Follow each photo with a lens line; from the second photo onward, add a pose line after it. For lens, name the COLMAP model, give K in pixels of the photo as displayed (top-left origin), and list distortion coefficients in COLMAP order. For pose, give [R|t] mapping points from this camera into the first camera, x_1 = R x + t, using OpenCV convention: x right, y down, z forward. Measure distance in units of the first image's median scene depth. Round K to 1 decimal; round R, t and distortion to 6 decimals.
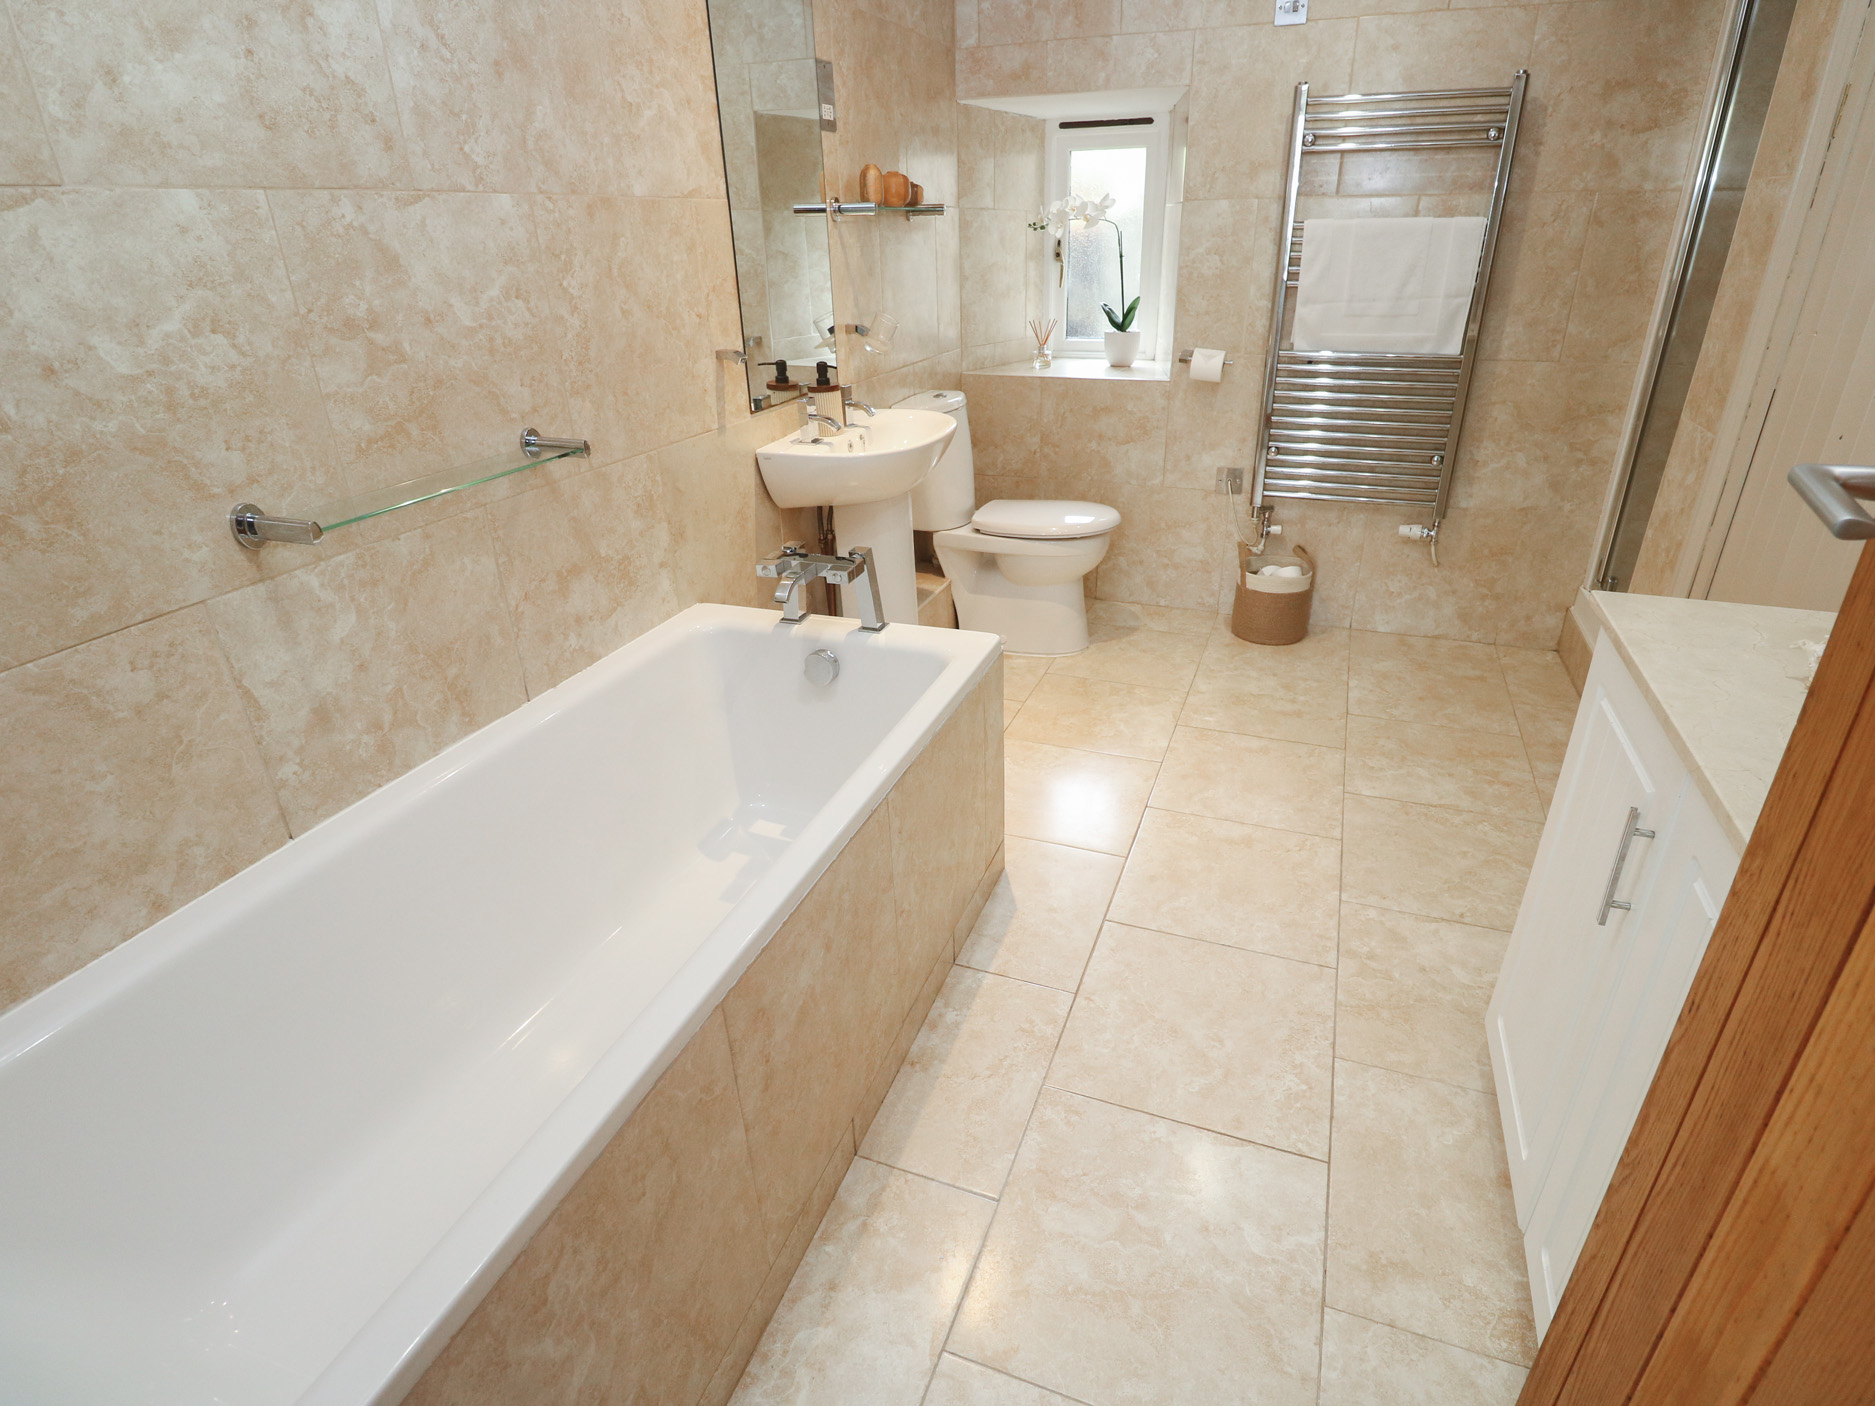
lens RADIAL K [[972.8, 0, 962.8], [0, 972.8, 683.0], [0, 0, 1]] dist [0.002644, -0.013553]
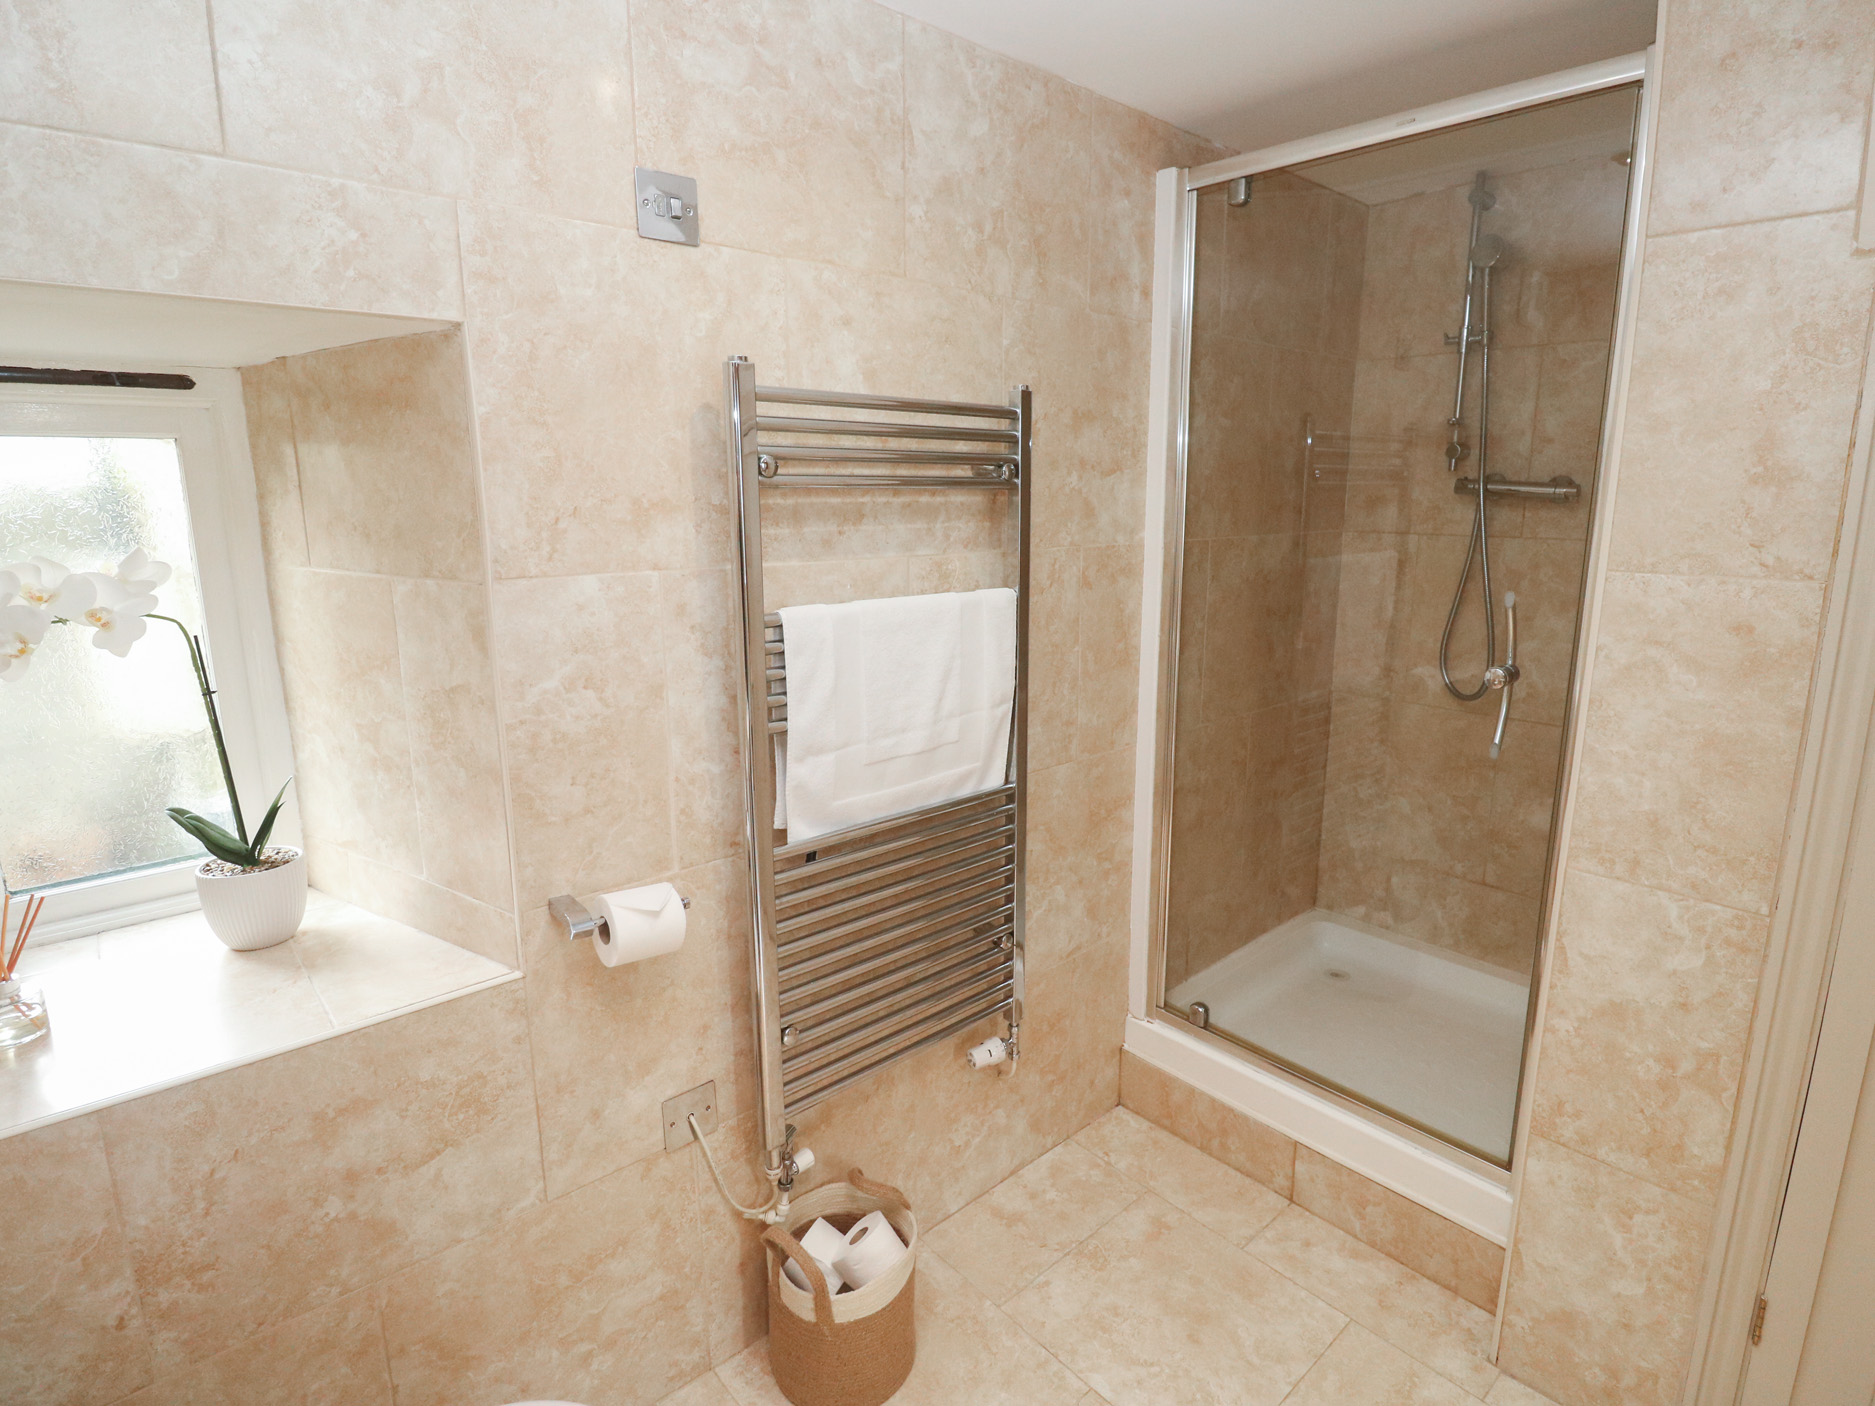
lens RADIAL K [[972.8, 0, 962.8], [0, 972.8, 683.0], [0, 0, 1]] dist [0.002644, -0.013553]
pose [[0.455630, -0.156390, 0.876324, -0.047779], [0.372493, 0.927609, -0.028129, -0.384393], [-0.808486, 0.339241, 0.480901, 0.682026]]
